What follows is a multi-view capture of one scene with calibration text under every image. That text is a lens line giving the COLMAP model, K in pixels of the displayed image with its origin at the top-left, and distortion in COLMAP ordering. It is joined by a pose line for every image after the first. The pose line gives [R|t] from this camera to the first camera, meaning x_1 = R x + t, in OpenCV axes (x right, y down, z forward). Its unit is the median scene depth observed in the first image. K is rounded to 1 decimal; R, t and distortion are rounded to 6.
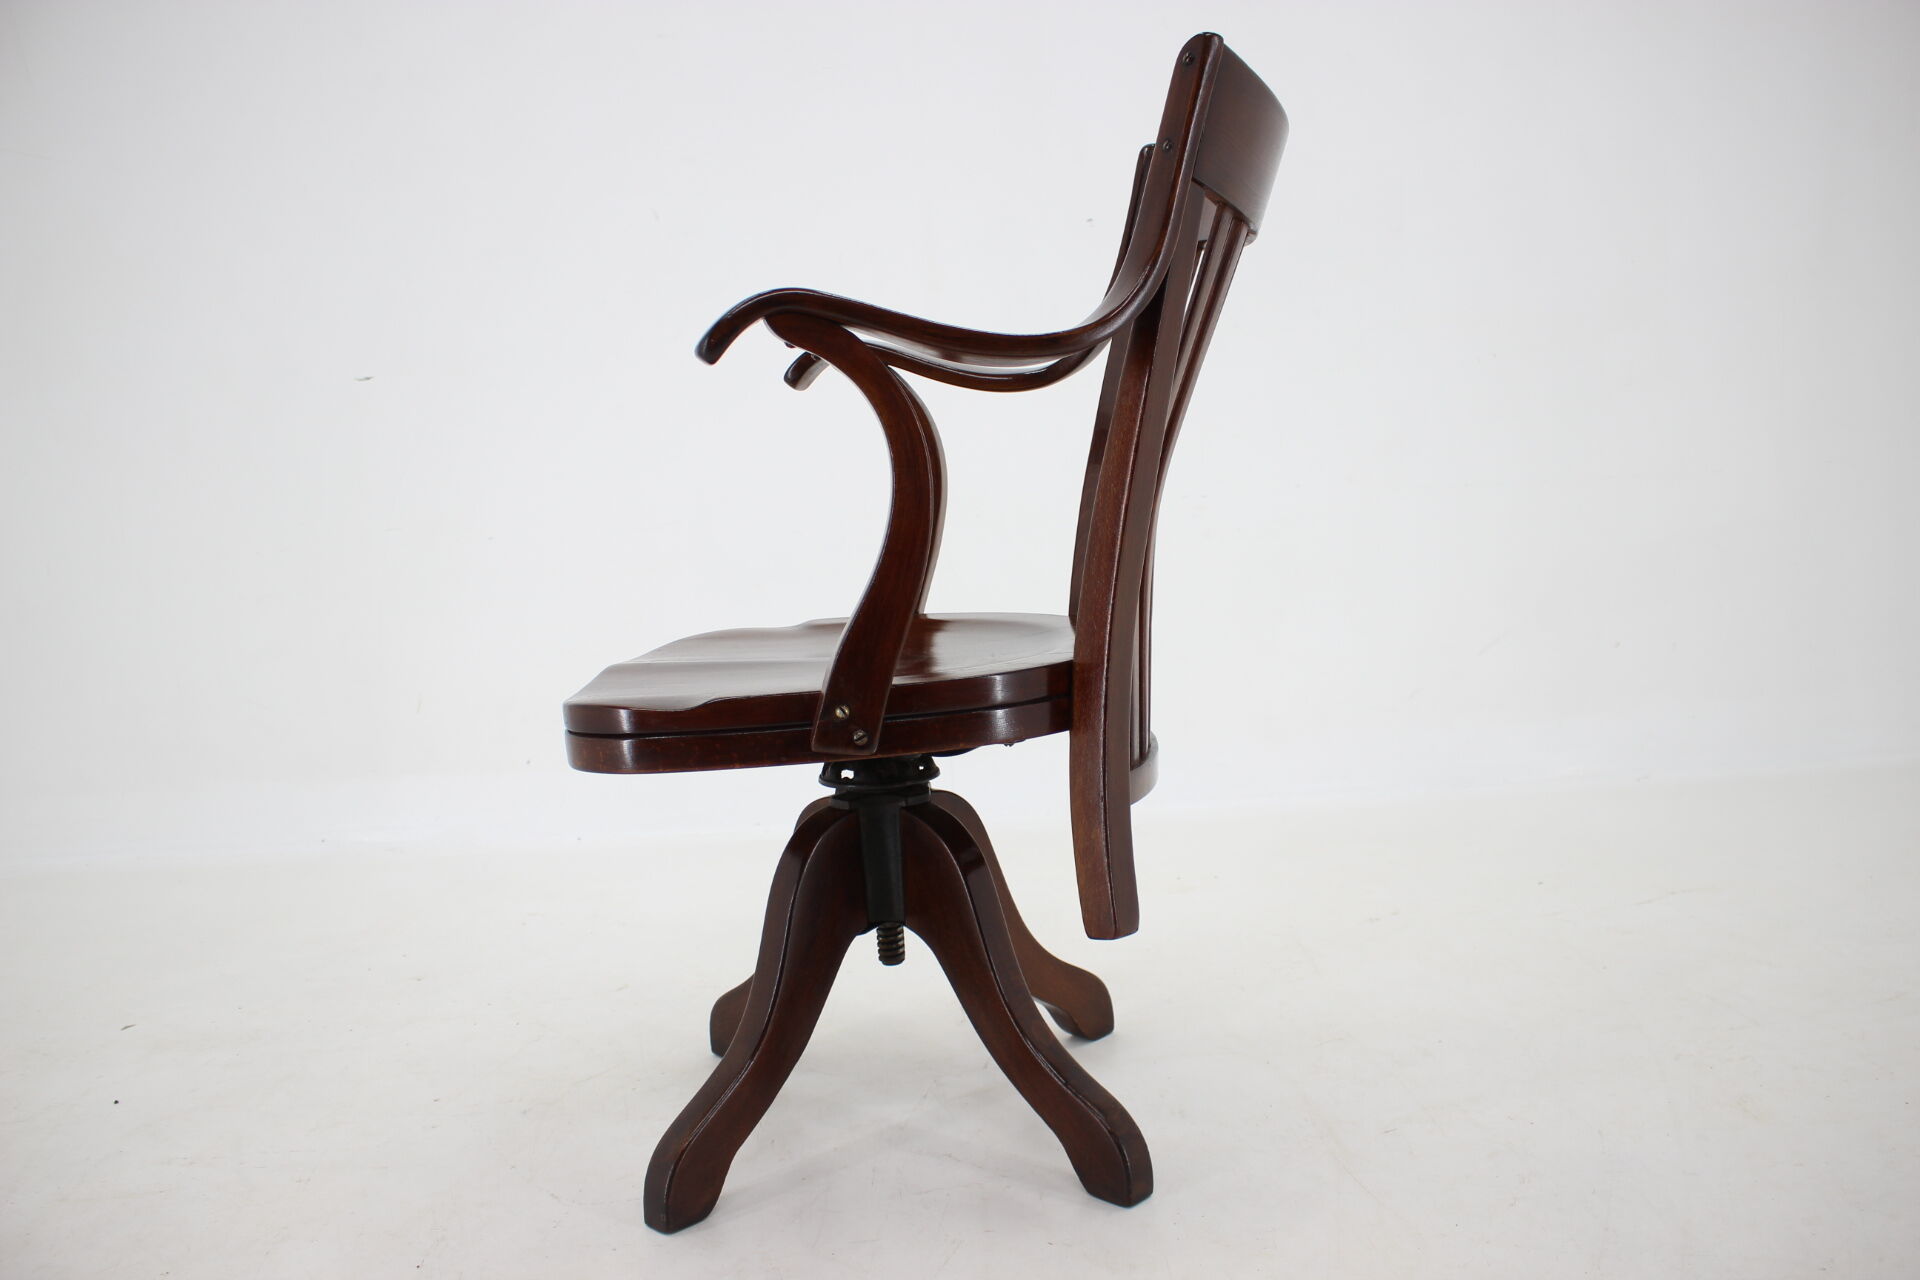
lens RADIAL K [[1576.8, 0, 960.0], [0, 1576.8, 640.0], [0, 0, 1]] dist [-0.150430, 0.095975]
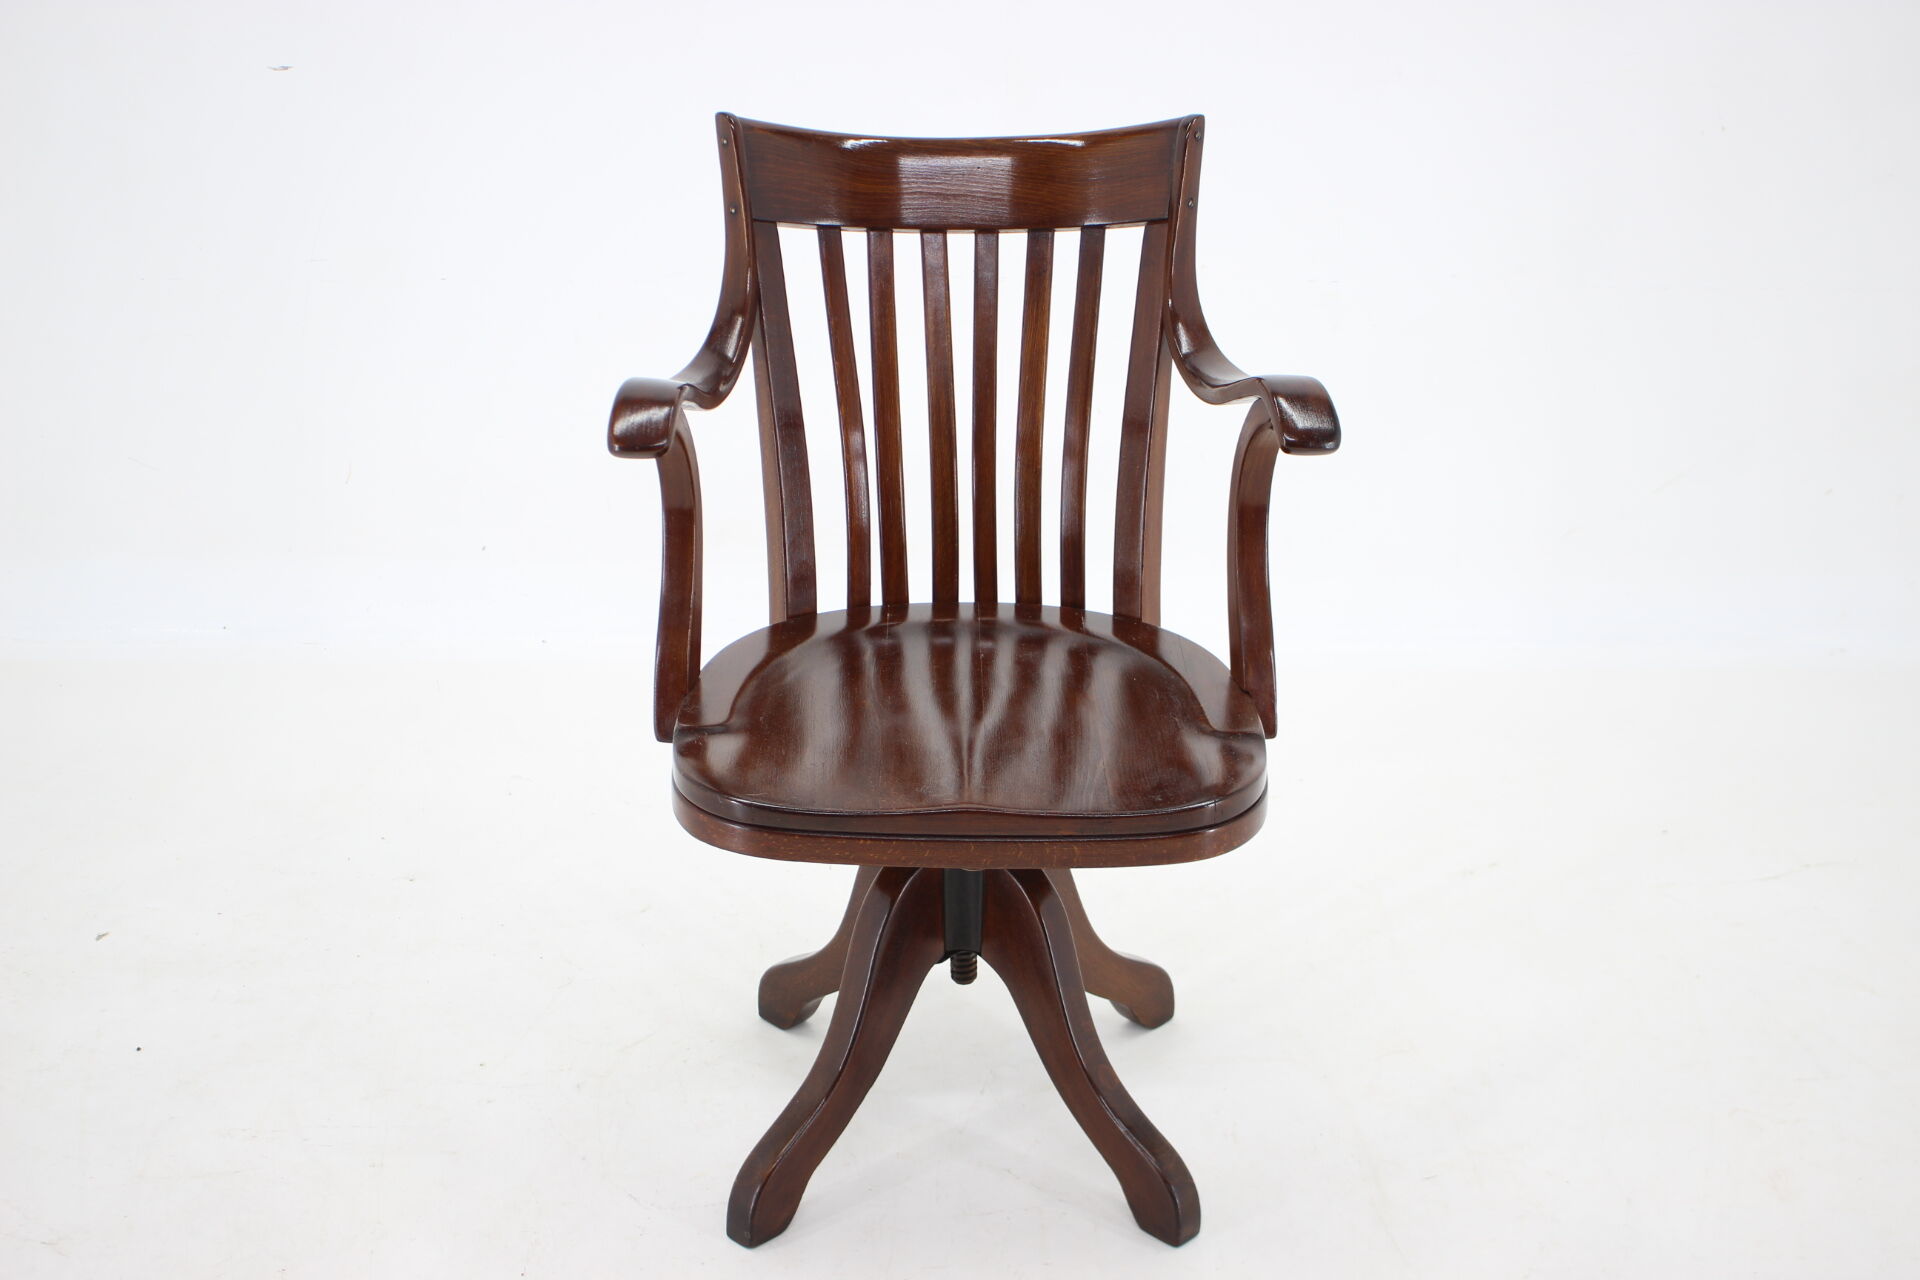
lens RADIAL K [[2504.6, 0, 963.3], [0, 2504.6, 613.4], [0, 0, 1]] dist [-0.082944, 0.013988]
pose [[0.998052, 0.060305, 0.015953, -0.087328], [-0.062379, 0.966038, 0.250756, -0.452724], [-0.000289, -0.251263, 0.967919, -0.534957]]
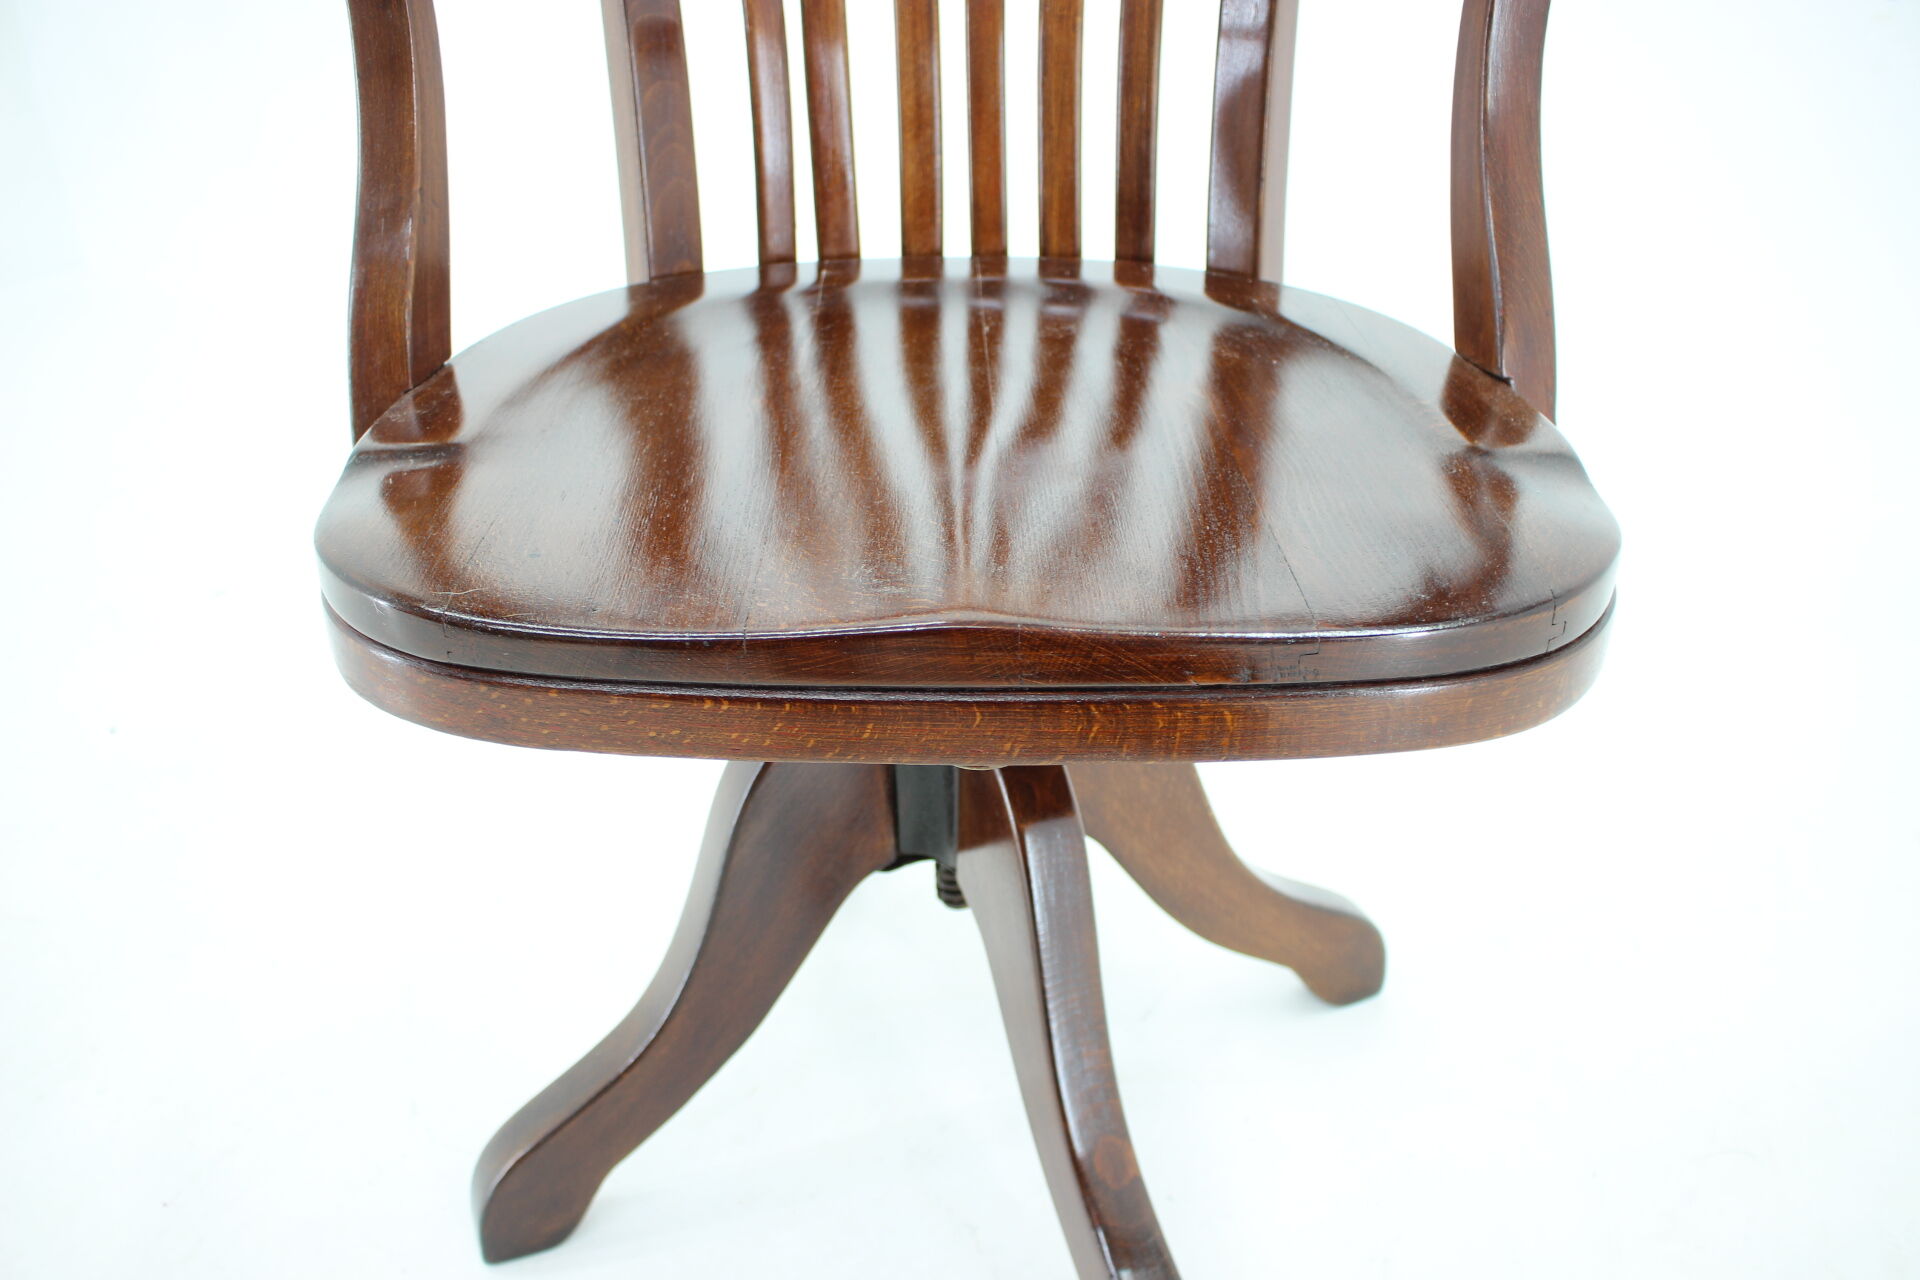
lens RADIAL K [[1576.8, 0, 960.0], [0, 1576.8, 640.0], [0, 0, 1]] dist [-0.150430, 0.095975]
pose [[0.998635, 0.046554, 0.023674, -0.064355], [-0.051968, 0.930878, 0.361614, -0.105265], [-0.005203, -0.362351, 0.932027, 0.506659]]
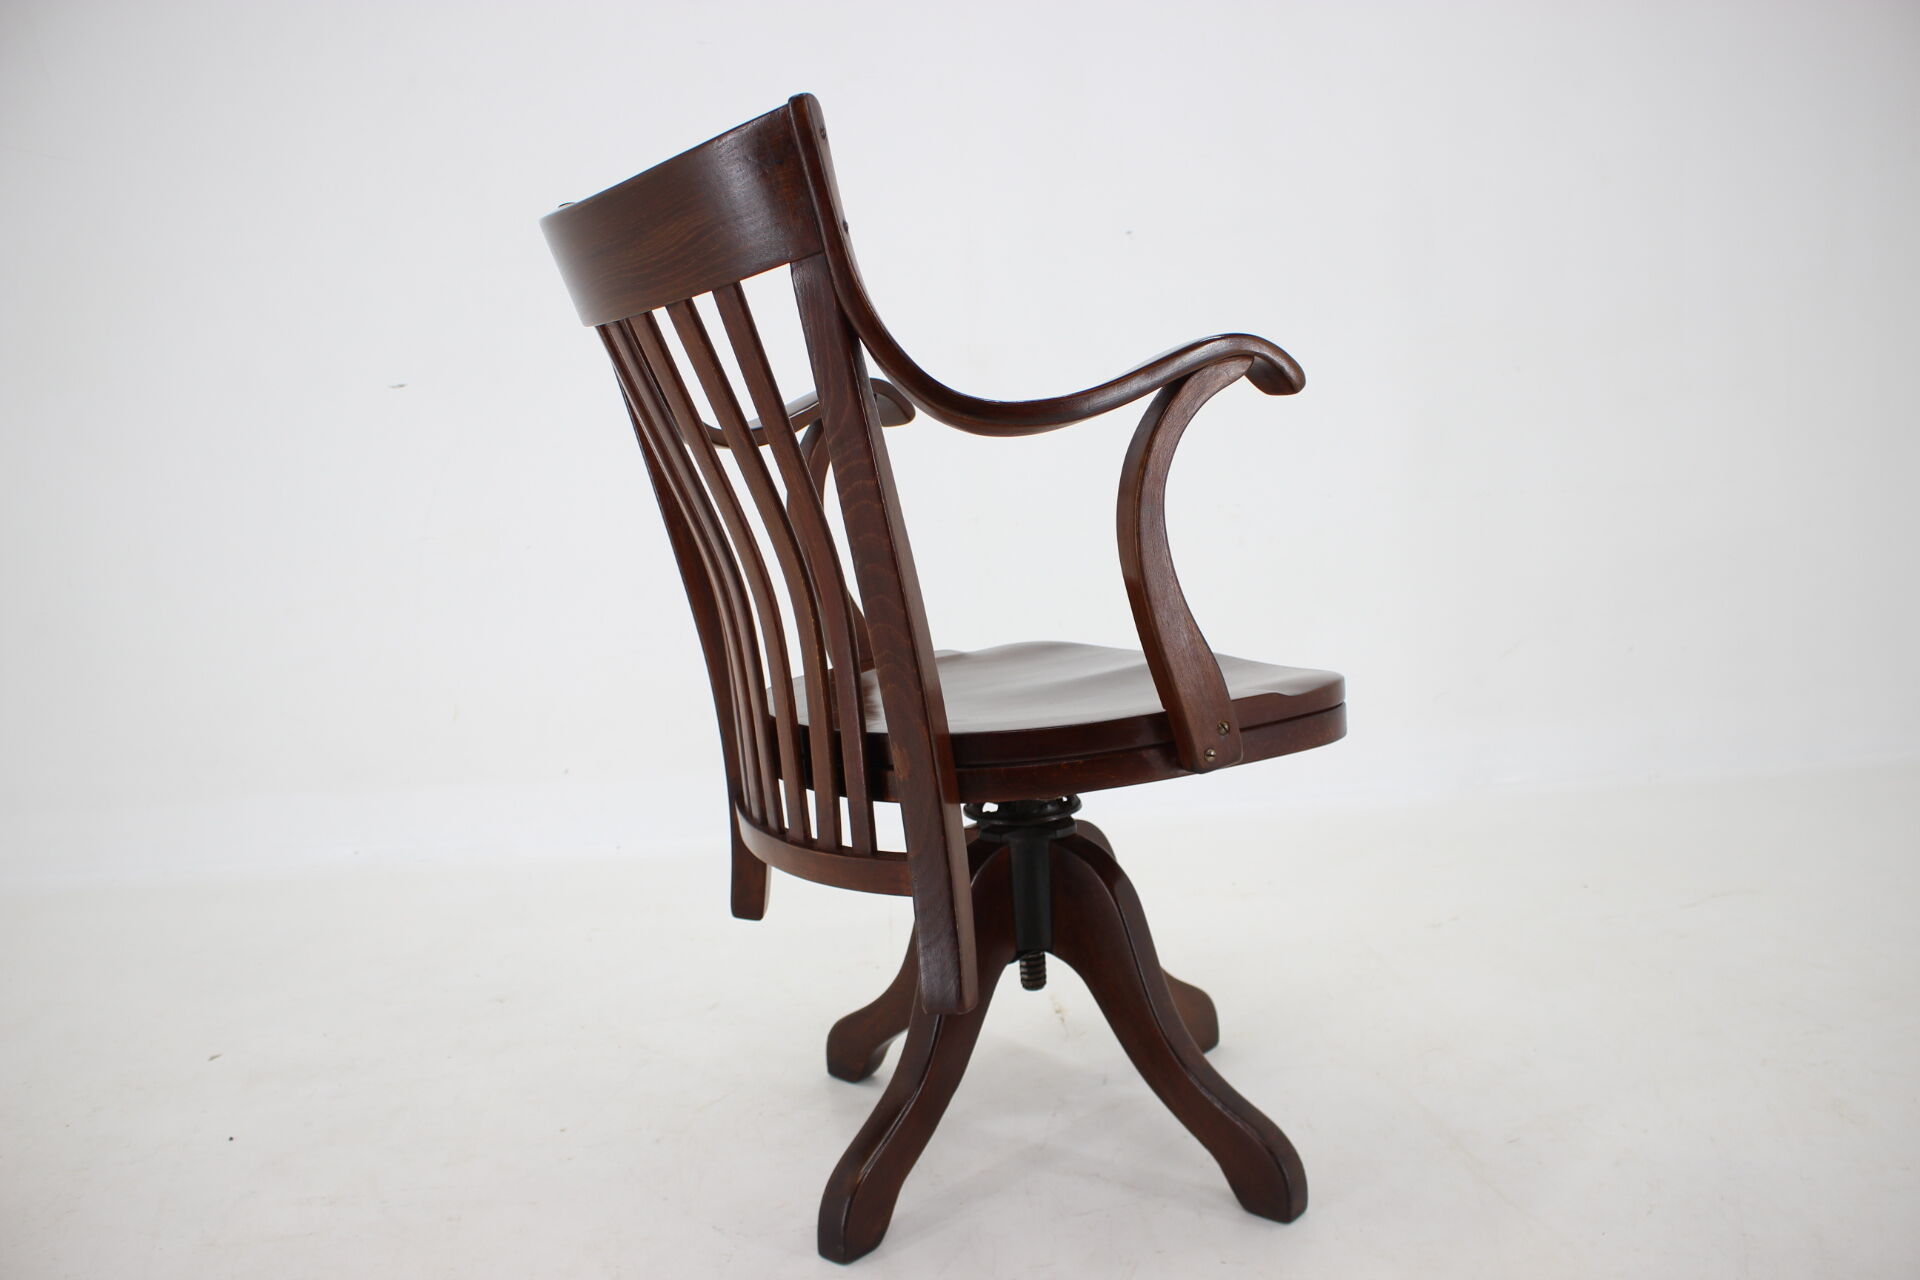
lens RADIAL K [[1576.8, 0, 960.0], [0, 1576.8, 640.0], [0, 0, 1]] dist [-0.150430, 0.095975]
pose [[0.998650, -0.004665, 0.051738, -0.150609], [0.003786, 0.999847, 0.017067, -0.042361], [-0.051809, -0.016848, 0.998515, -0.018441]]
